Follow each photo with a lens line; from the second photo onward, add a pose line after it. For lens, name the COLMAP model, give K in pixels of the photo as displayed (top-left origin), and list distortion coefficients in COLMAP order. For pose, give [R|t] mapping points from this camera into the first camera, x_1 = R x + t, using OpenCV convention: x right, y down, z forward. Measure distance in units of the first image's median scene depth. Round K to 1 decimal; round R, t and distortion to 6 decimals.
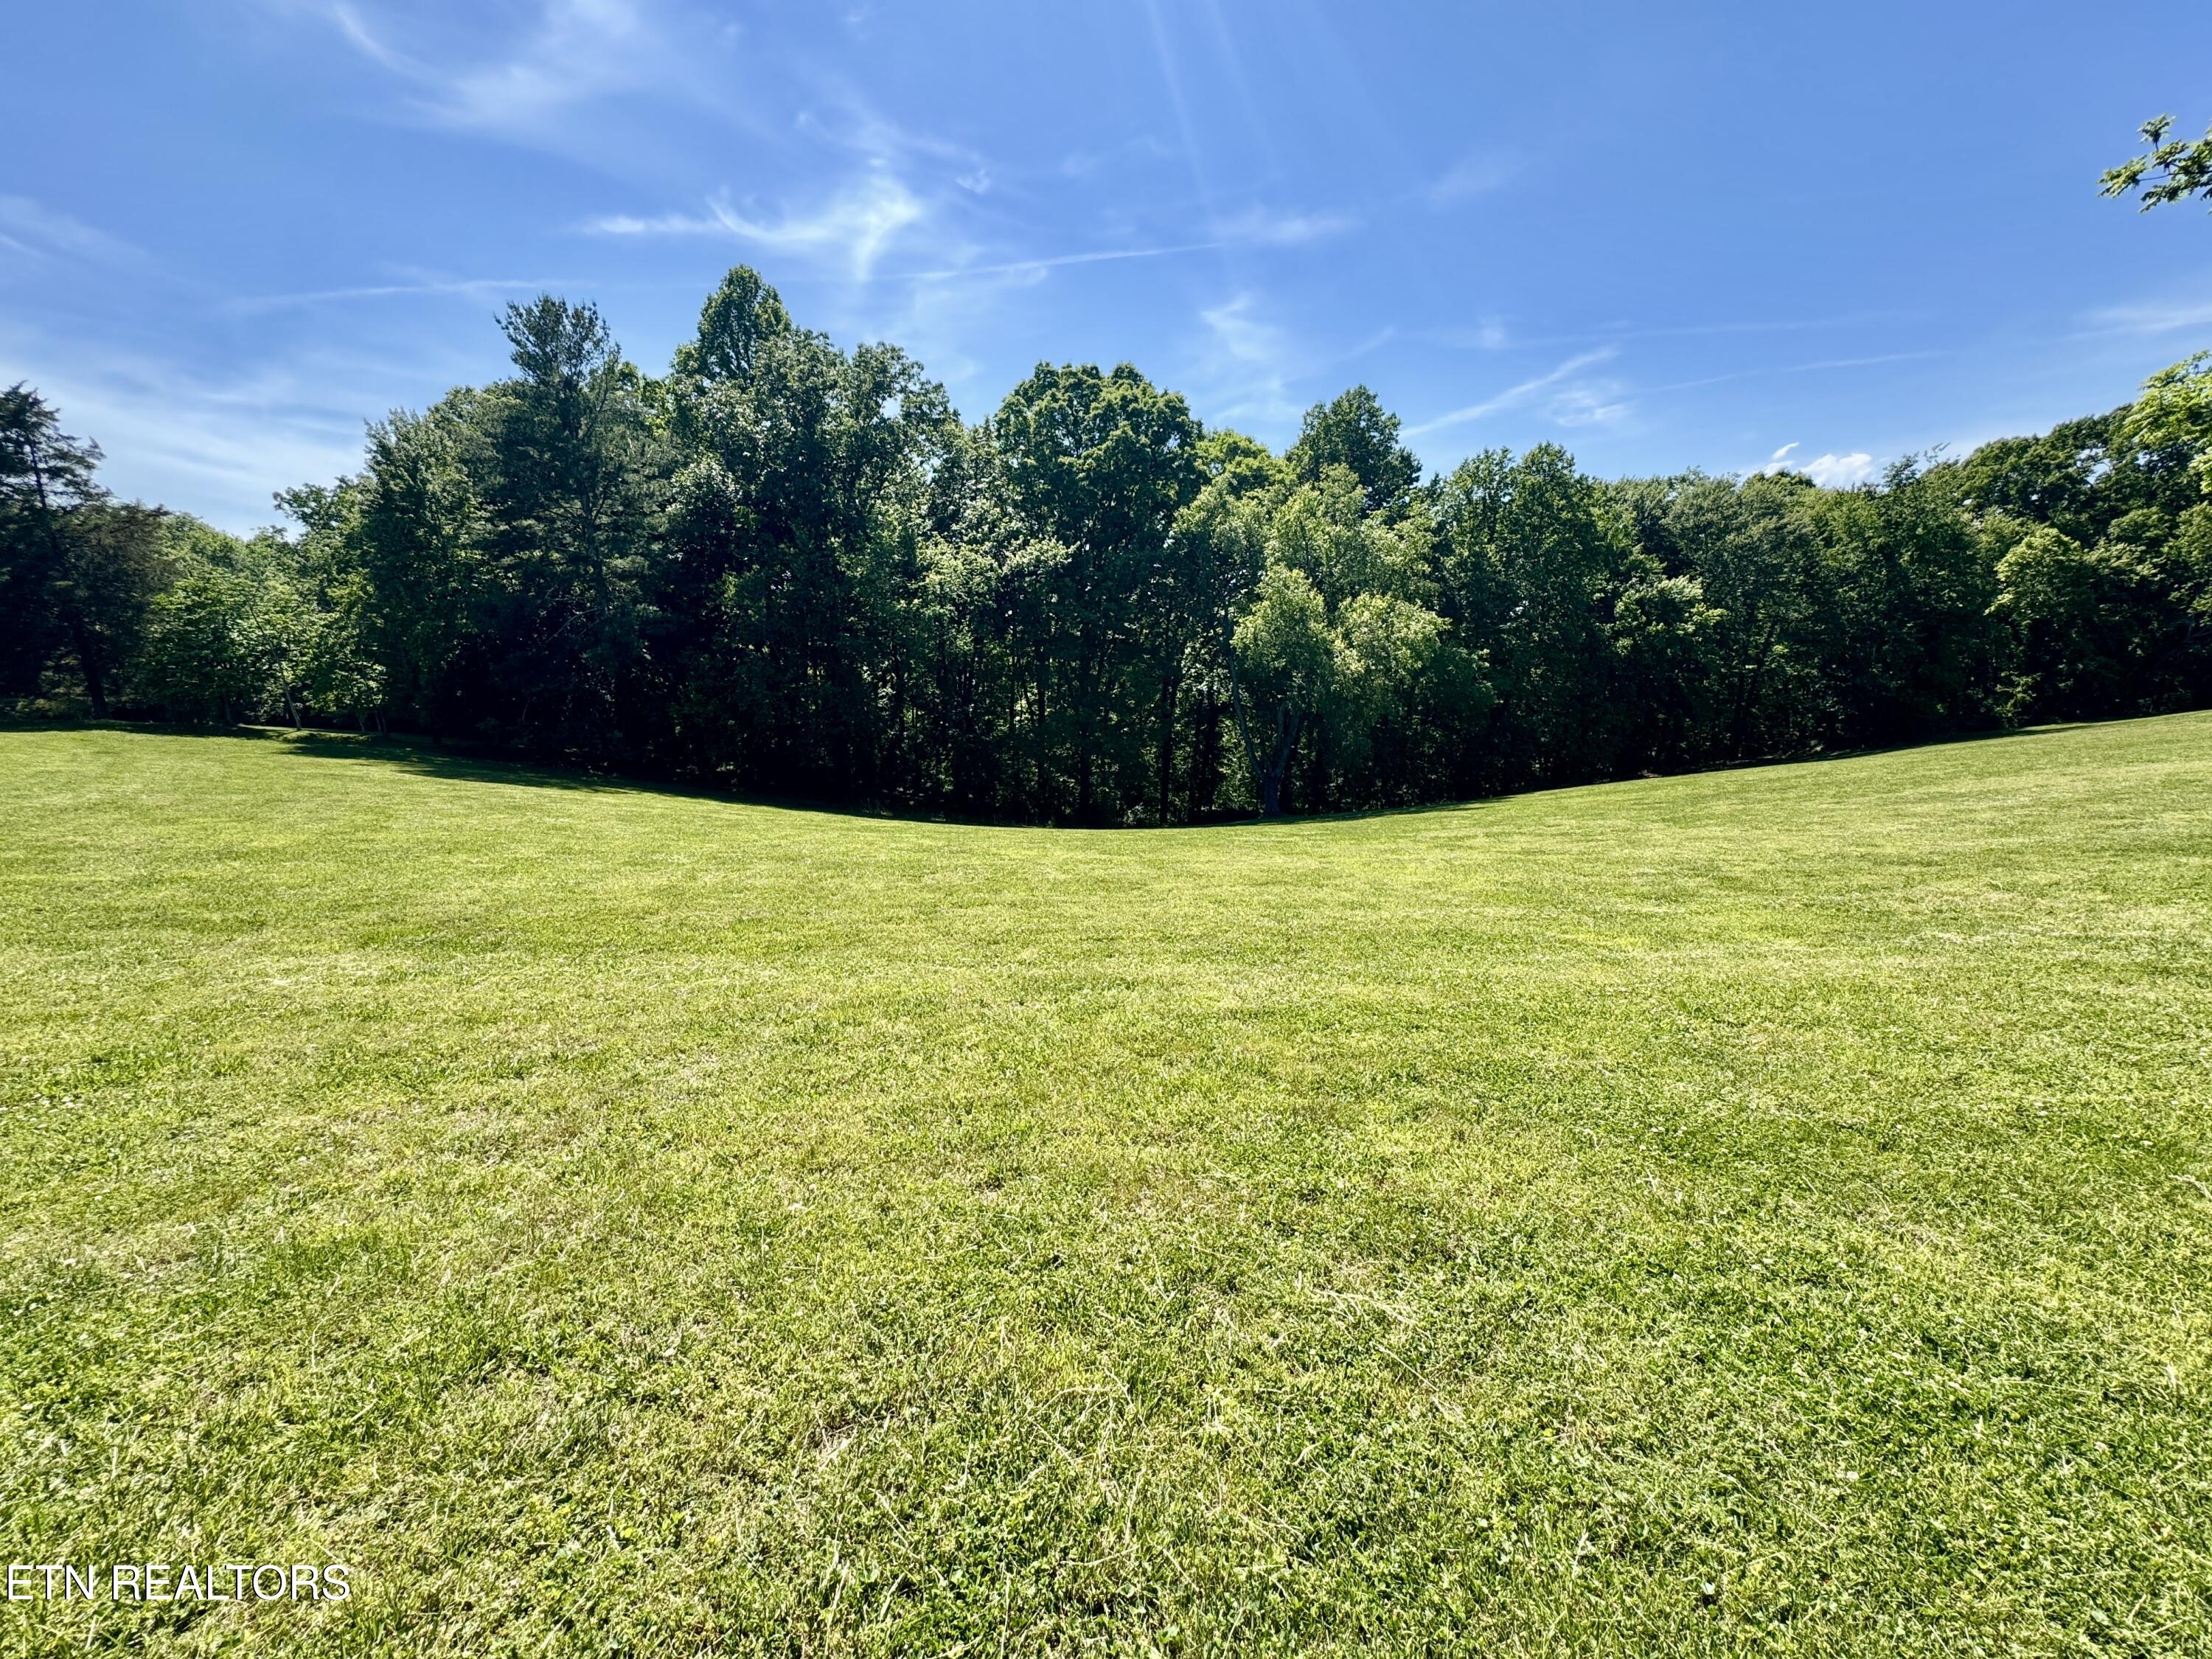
lens RADIAL K [[880.2, 0, 1128.5], [0, 880.2, 791.4], [0, 0, 1]] dist [-0.001280, 0.000402]
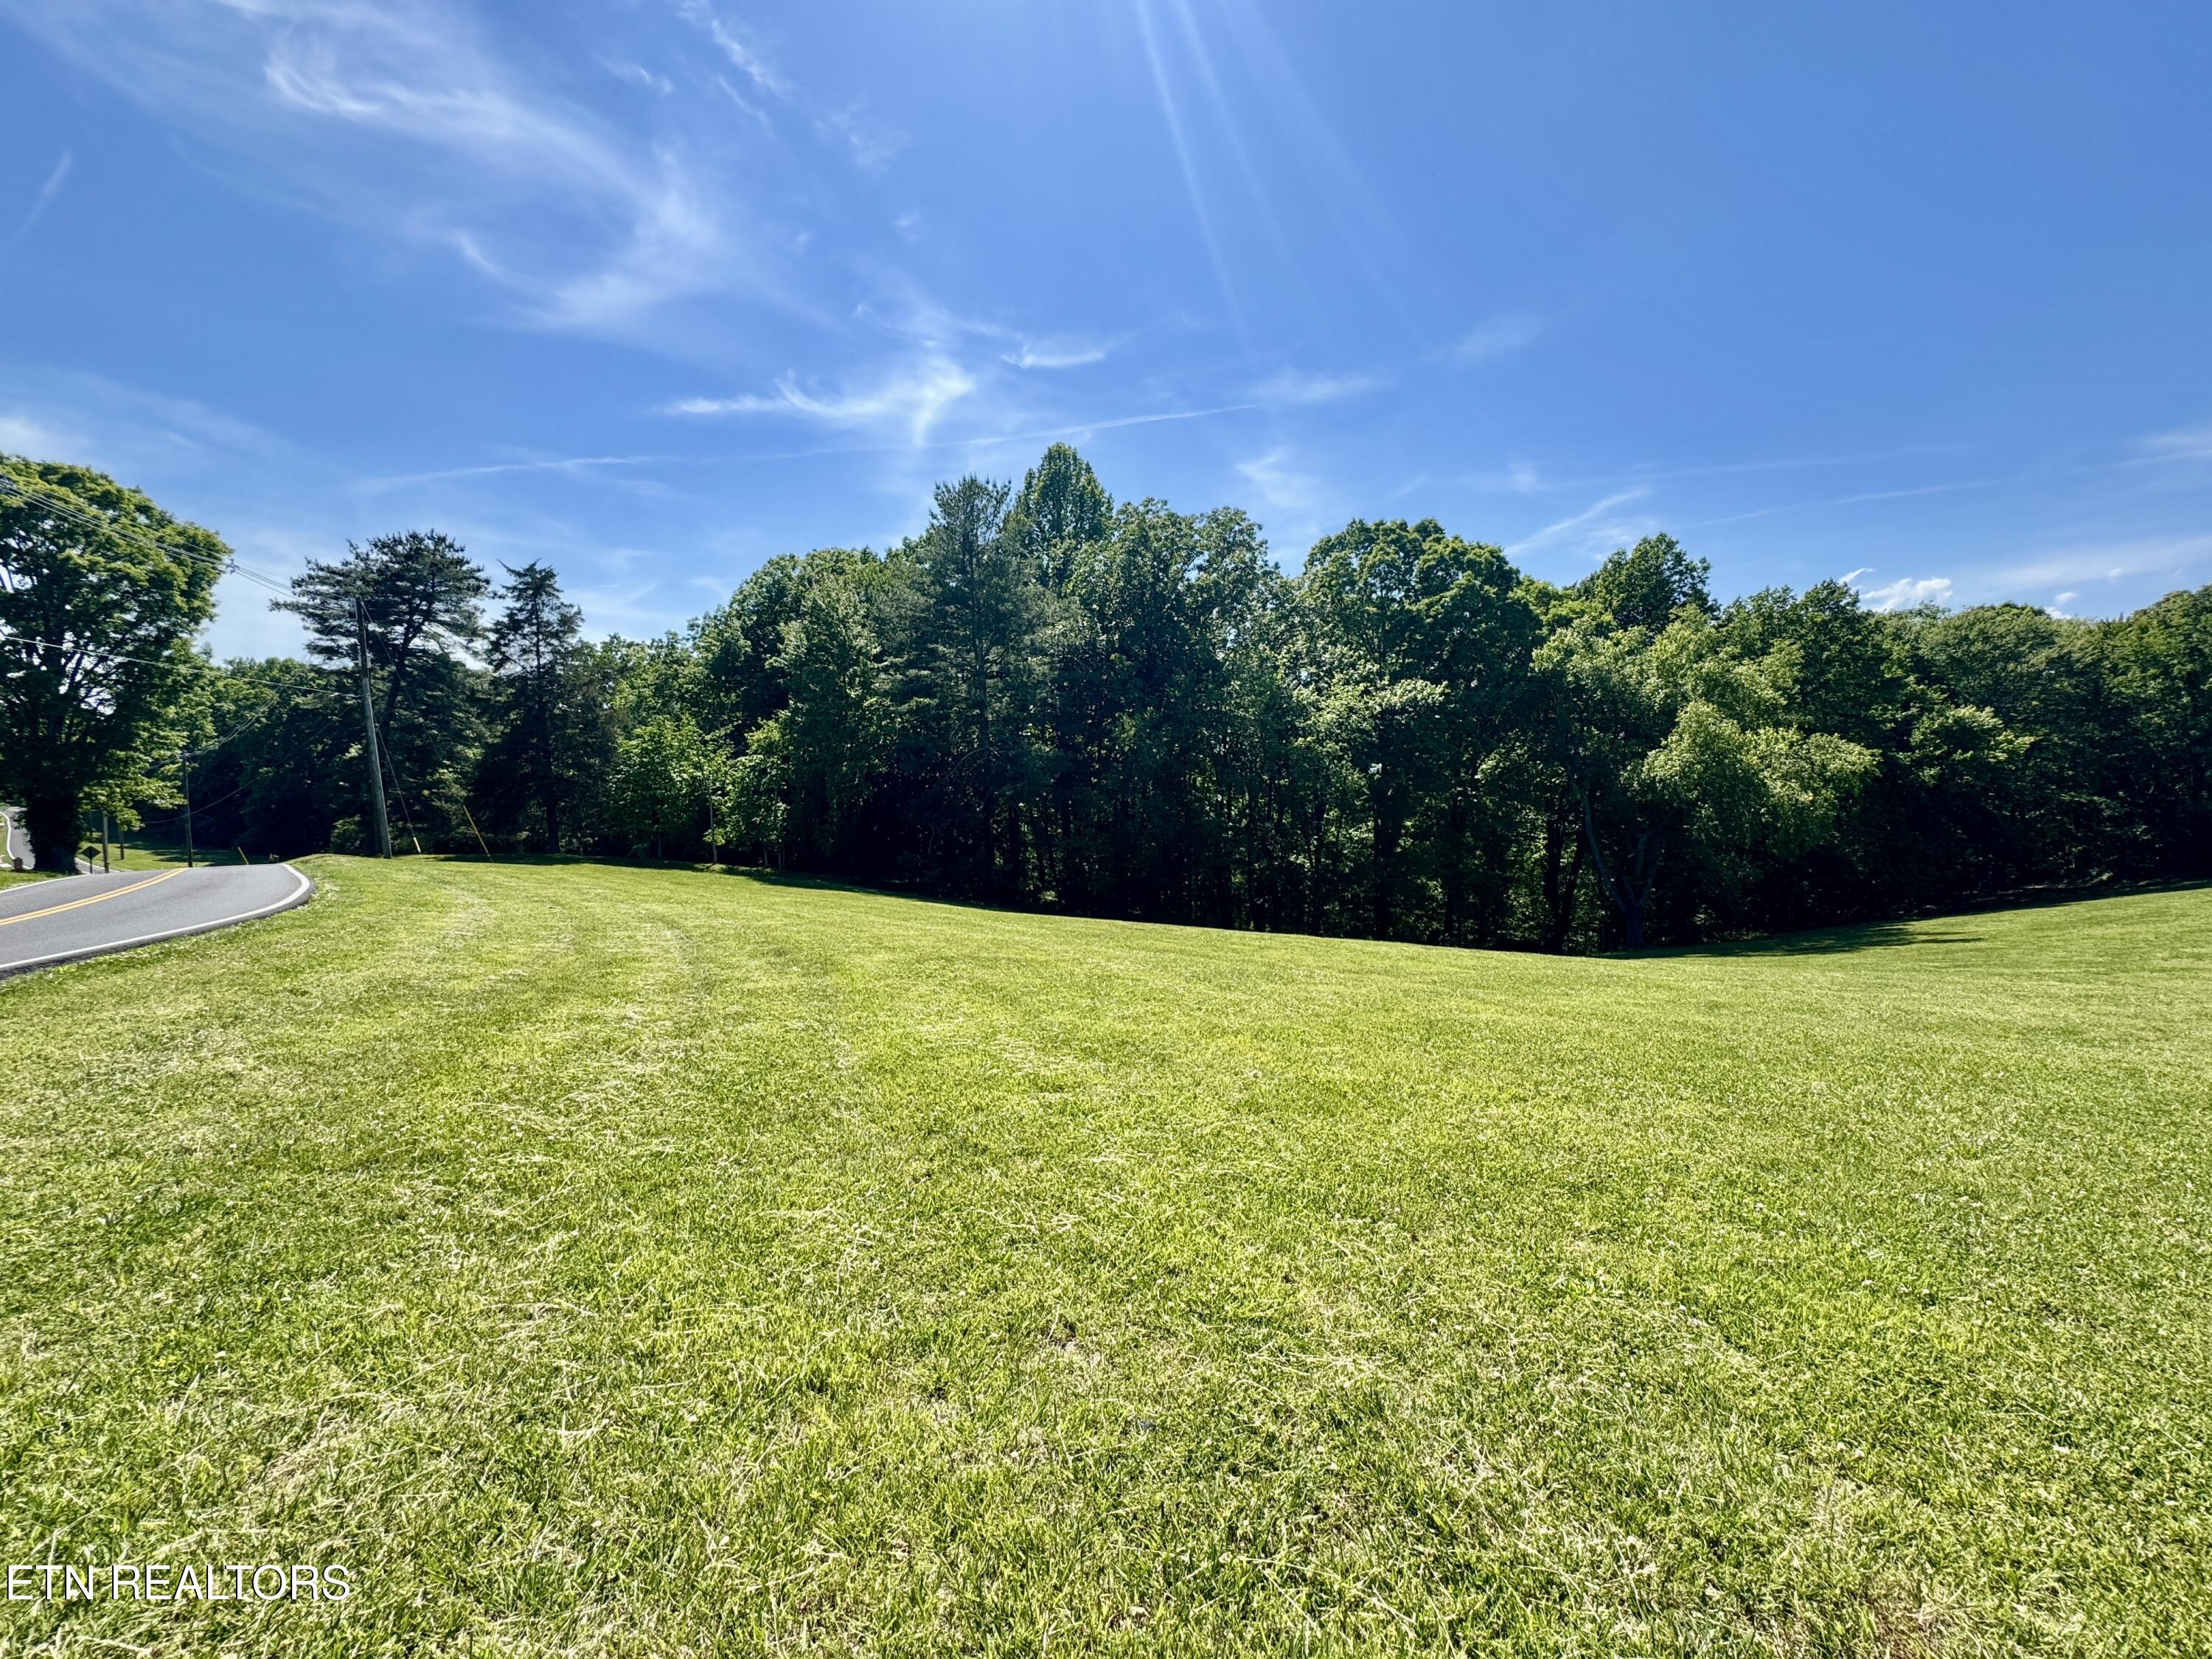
lens RADIAL K [[880.2, 0, 1108.1], [0, 880.2, 827.6], [0, 0, 1]] dist [-0.001280, 0.000402]
pose [[0.998508, -0.007162, -0.054134, -0.299713], [0.001106, 0.993810, -0.111088, 0.004554], [0.054594, 0.110862, 0.992335, -0.034252]]
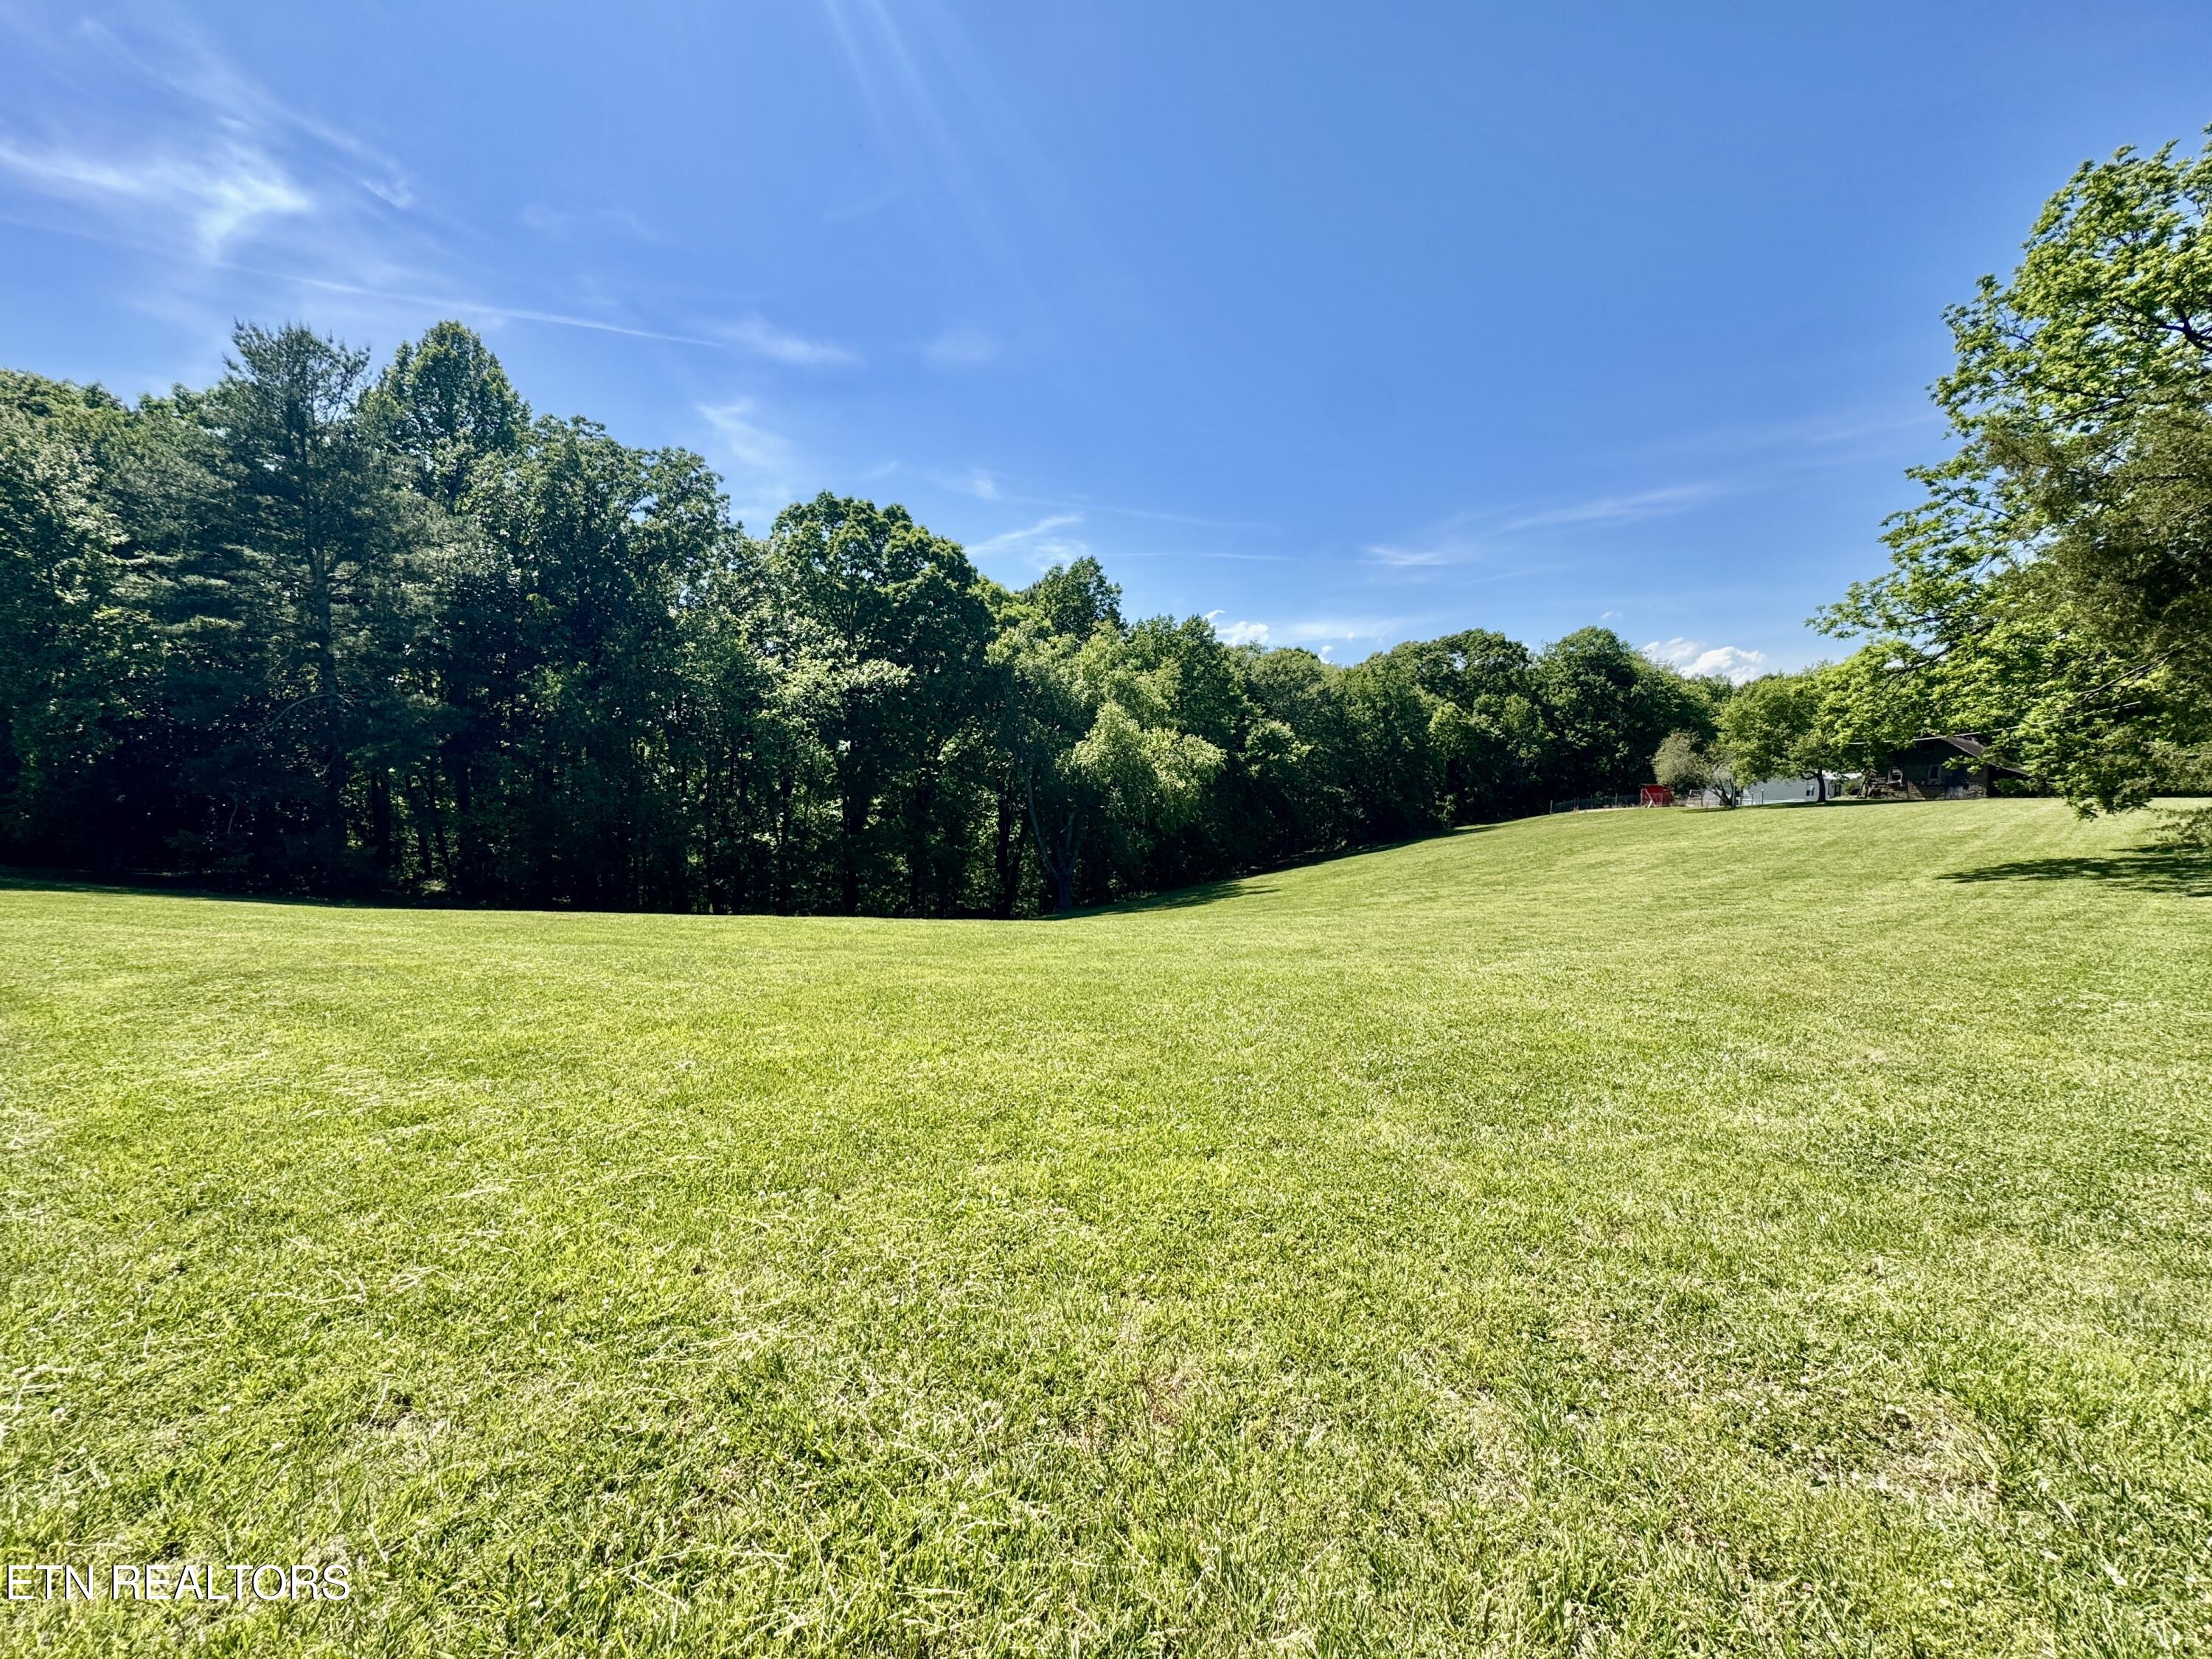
lens RADIAL K [[880.2, 0, 1107.5], [0, 880.2, 819.3], [0, 0, 1]] dist [-0.001280, 0.000402]
pose [[0.863503, -0.004648, 0.504321, -0.296654], [0.051582, 0.995528, -0.079145, 0.005096], [-0.501698, 0.094356, 0.859881, -0.036371]]
